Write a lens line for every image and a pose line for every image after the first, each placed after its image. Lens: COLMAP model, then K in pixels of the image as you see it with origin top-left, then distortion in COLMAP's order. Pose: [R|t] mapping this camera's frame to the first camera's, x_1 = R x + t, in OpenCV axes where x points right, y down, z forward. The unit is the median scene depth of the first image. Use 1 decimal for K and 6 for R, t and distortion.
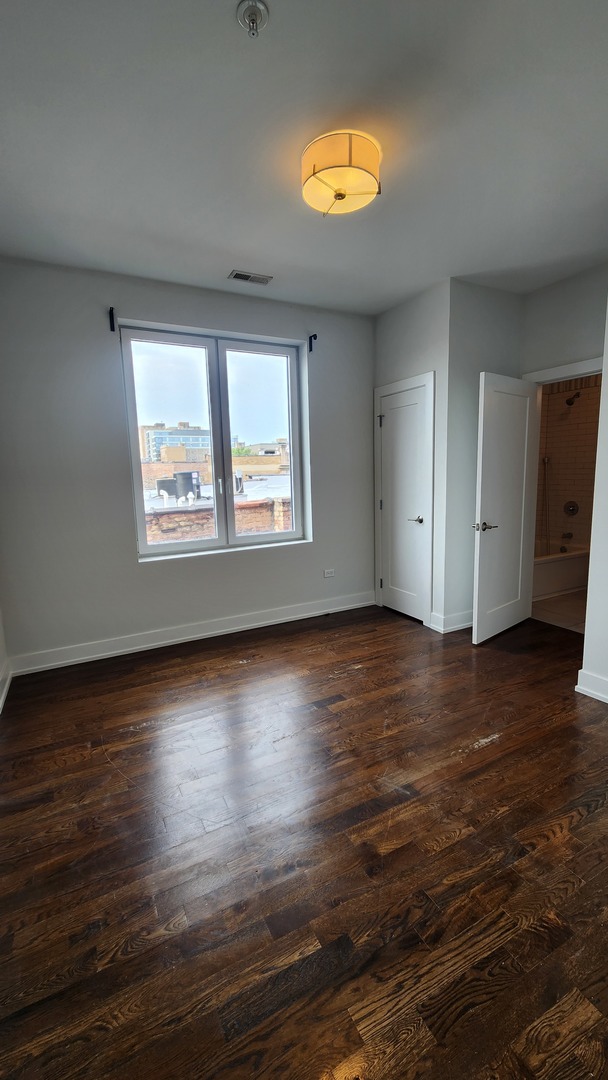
lens RADIAL K [[443.9, 0, 304.0], [0, 443.9, 540.0], [0, 0, 1]] dist [-0.000132, 0.000336]
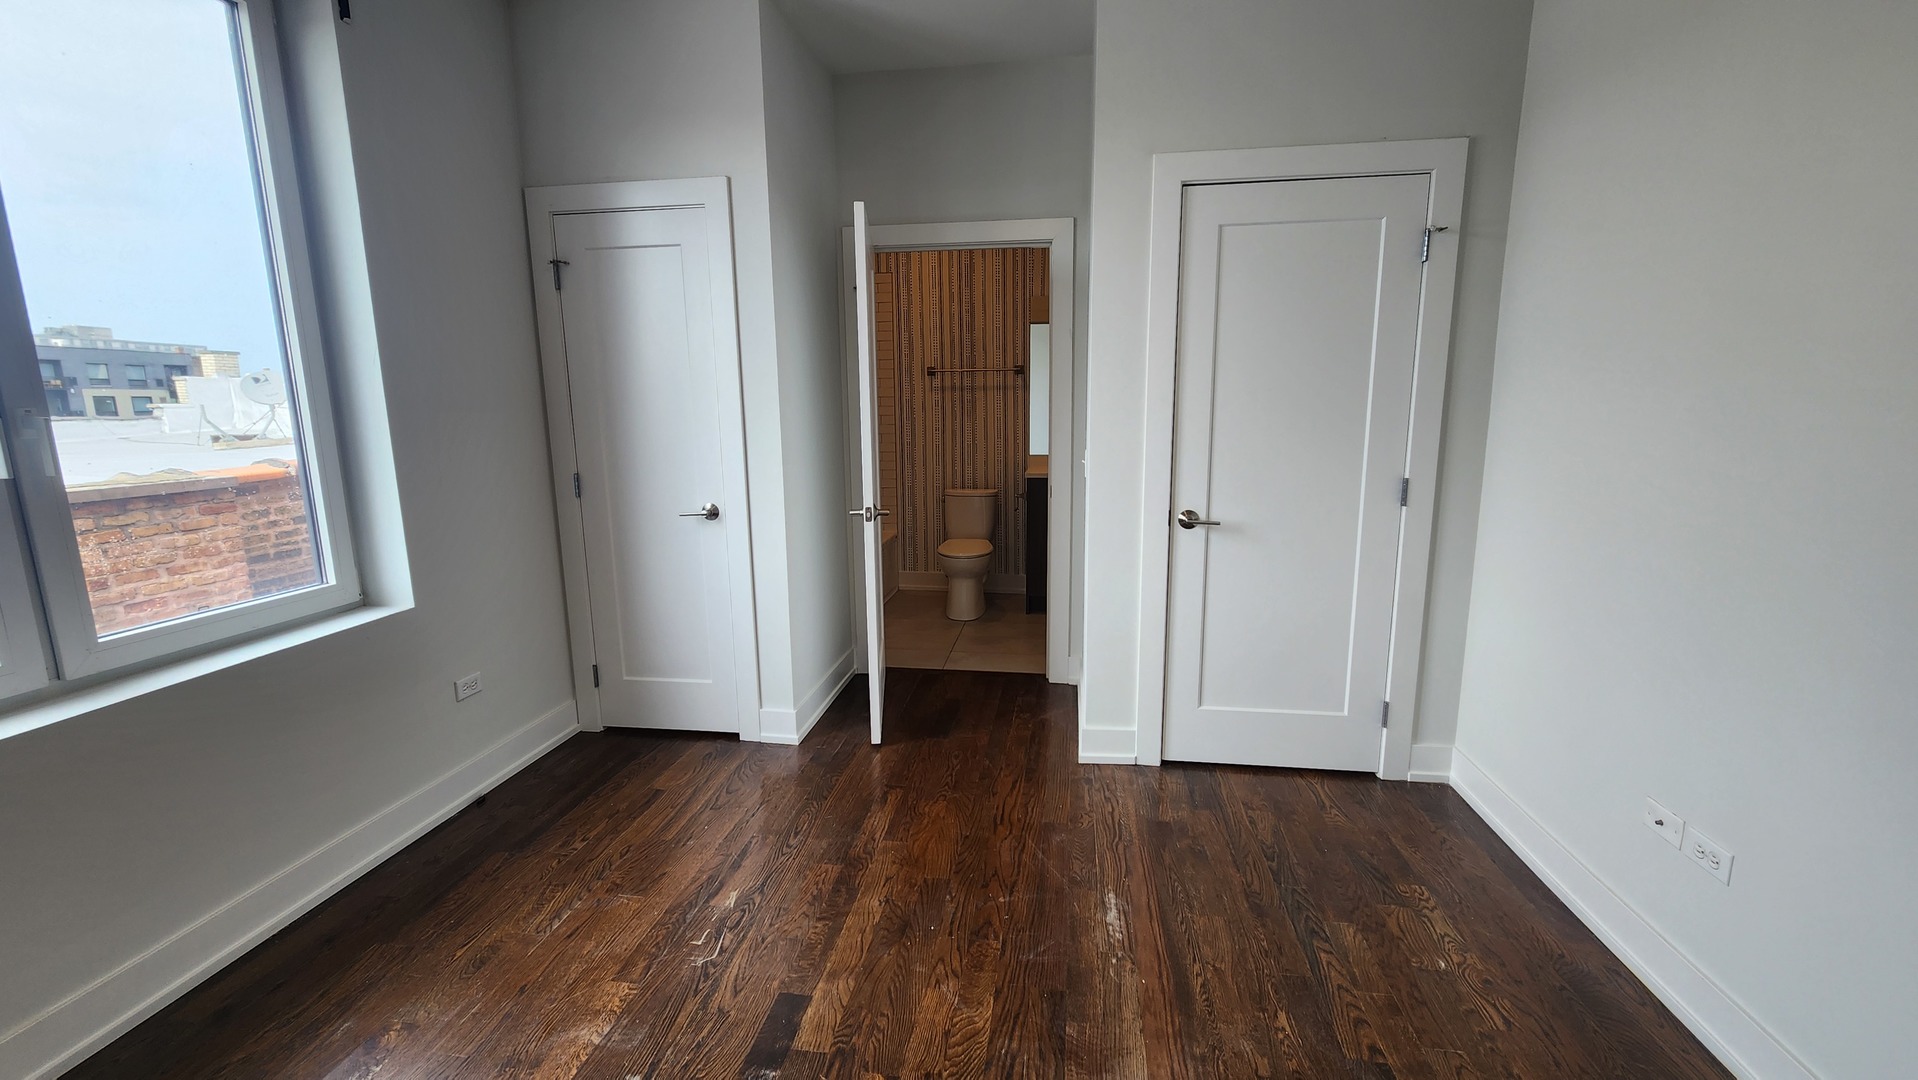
lens RADIAL K [[784.5, 0, 953.2], [0, 784.5, 537.2], [0, 0, 1]] dist [0.000893, 0.000142]
pose [[0.585743, -0.116964, 0.802013, -0.437189], [0.118470, 0.991260, 0.058040, -0.071713], [-0.801792, 0.061018, 0.594481, 0.649742]]
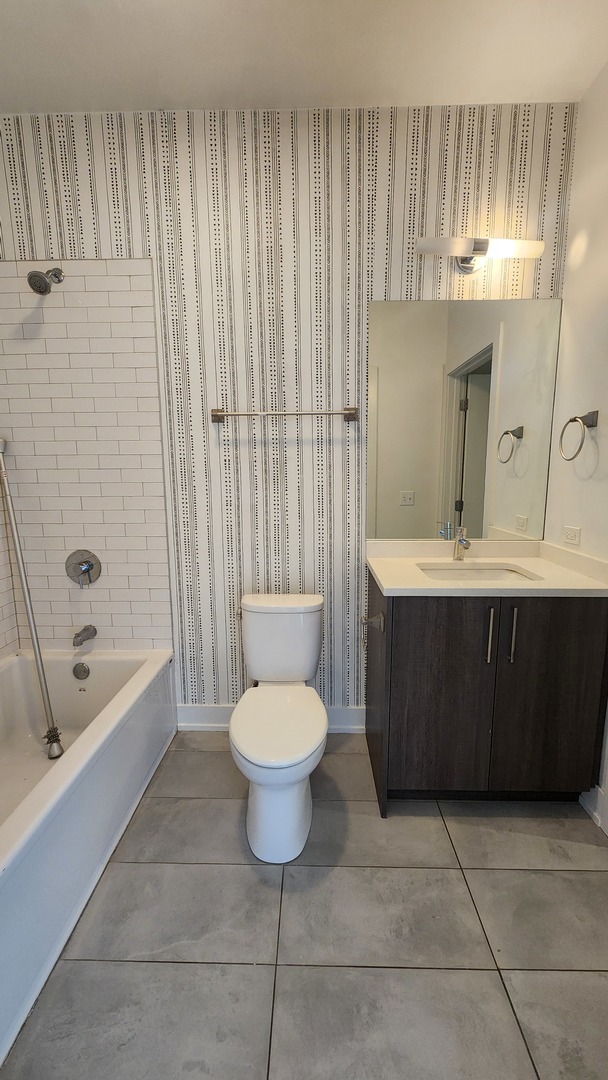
lens RADIAL K [[441.7, 0, 298.1], [0, 441.7, 539.6], [0, 0, 1]] dist [0.000893, 0.000142]
pose [[0.495742, -0.106425, 0.861924, 0.916511], [0.129293, 0.990447, 0.047930, -0.233298], [-0.858792, 0.087680, 0.504766, 1.620682]]
